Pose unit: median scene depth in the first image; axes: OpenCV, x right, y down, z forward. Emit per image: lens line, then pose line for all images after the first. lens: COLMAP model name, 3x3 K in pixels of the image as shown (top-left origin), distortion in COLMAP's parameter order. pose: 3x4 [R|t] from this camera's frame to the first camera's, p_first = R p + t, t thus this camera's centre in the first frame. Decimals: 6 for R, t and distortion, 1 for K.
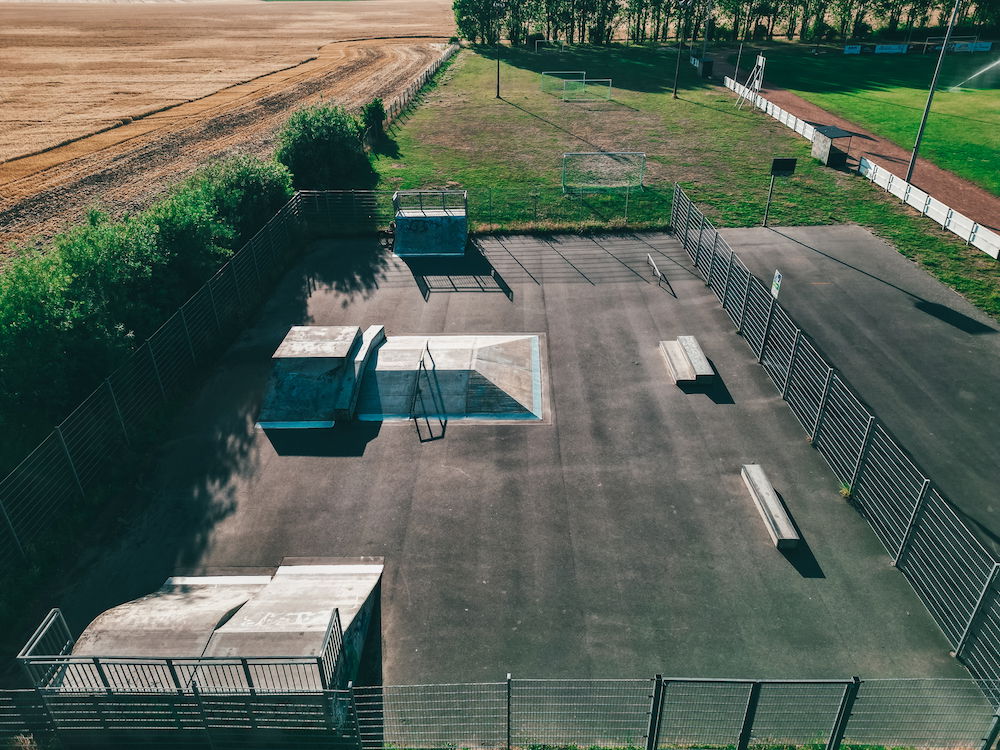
lens RADIAL K [[700.0, 0, 500.0], [0, 700.0, 375.0], [0, 0, 1]] dist [0.085533, -0.088013]
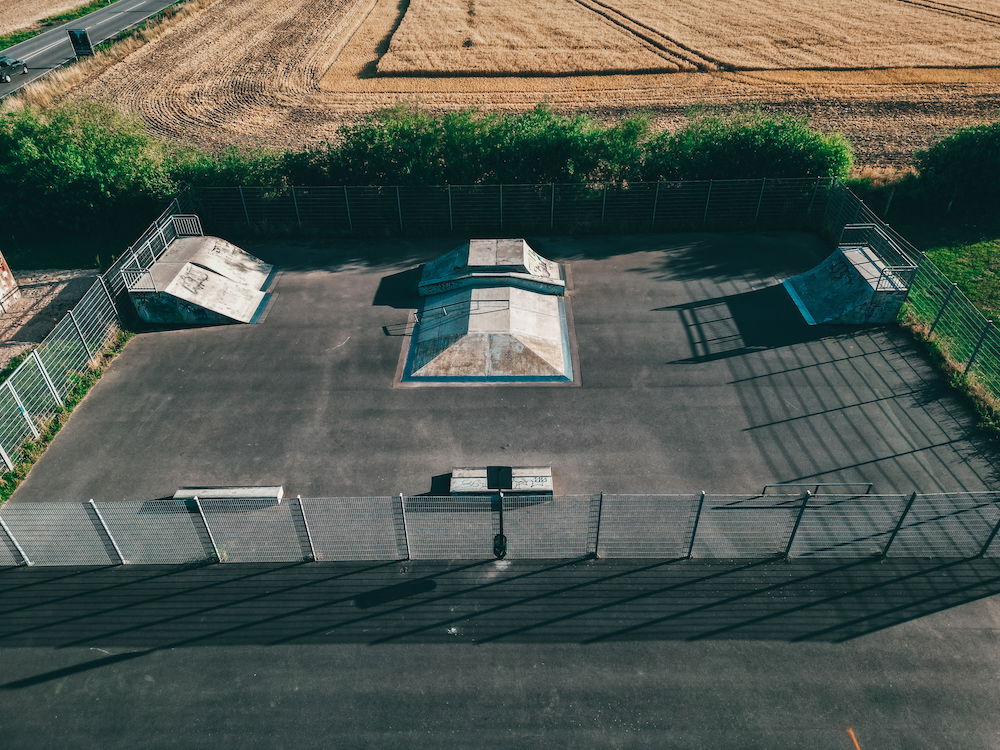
lens RADIAL K [[691.6, 0, 500.0], [0, 691.6, 375.0], [0, 0, 1]] dist [0.086405, -0.084148]
pose [[0.015475, 0.612238, -0.790522, 0.736997], [-0.472166, 0.701387, 0.533962, -0.482612], [0.881374, 0.364994, 0.299932, 0.629738]]
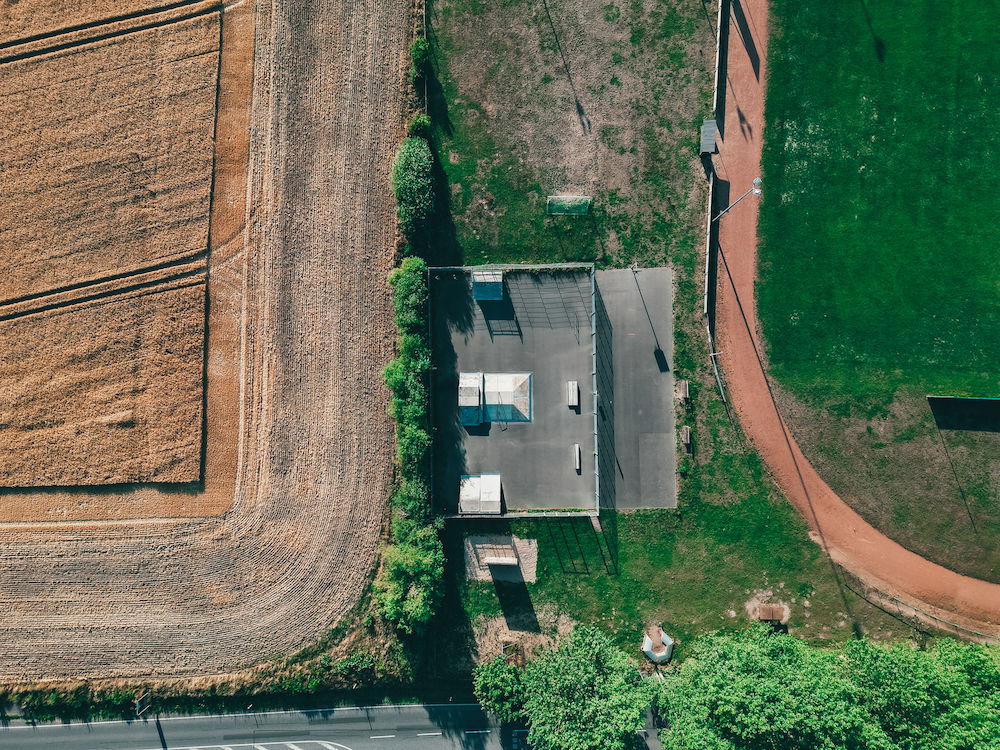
lens RADIAL K [[700.0, 0, 500.0], [0, 700.0, 375.0], [0, 0, 1]] dist [0.085533, -0.088013]
pose [[0.999408, -0.030154, -0.016554, -0.035212], [0.029512, 0.504382, 0.862976, -2.753455], [-0.017673, -0.862954, 0.504974, -0.606111]]
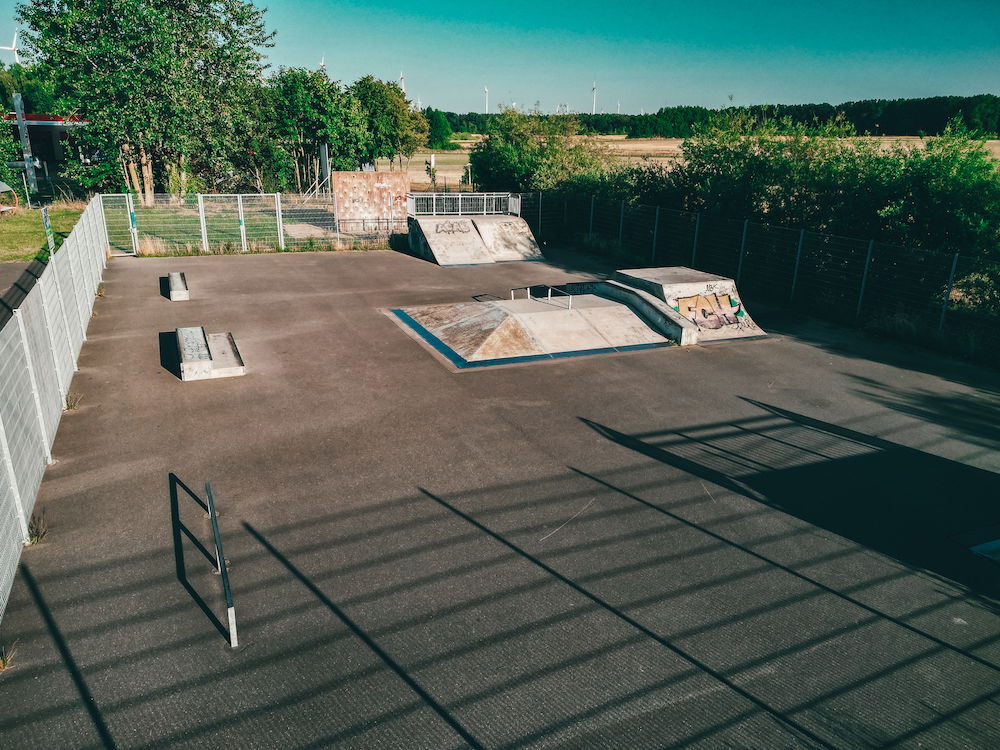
lens RADIAL K [[719.5, 0, 500.0], [0, 719.5, 375.0], [0, 0, 1]] dist [0.091698, -0.102015]
pose [[-0.904516, 0.136854, -0.403884, 0.260782], [-0.209464, 0.682396, 0.700329, -0.466683], [0.371452, 0.718058, -0.588572, 1.335072]]
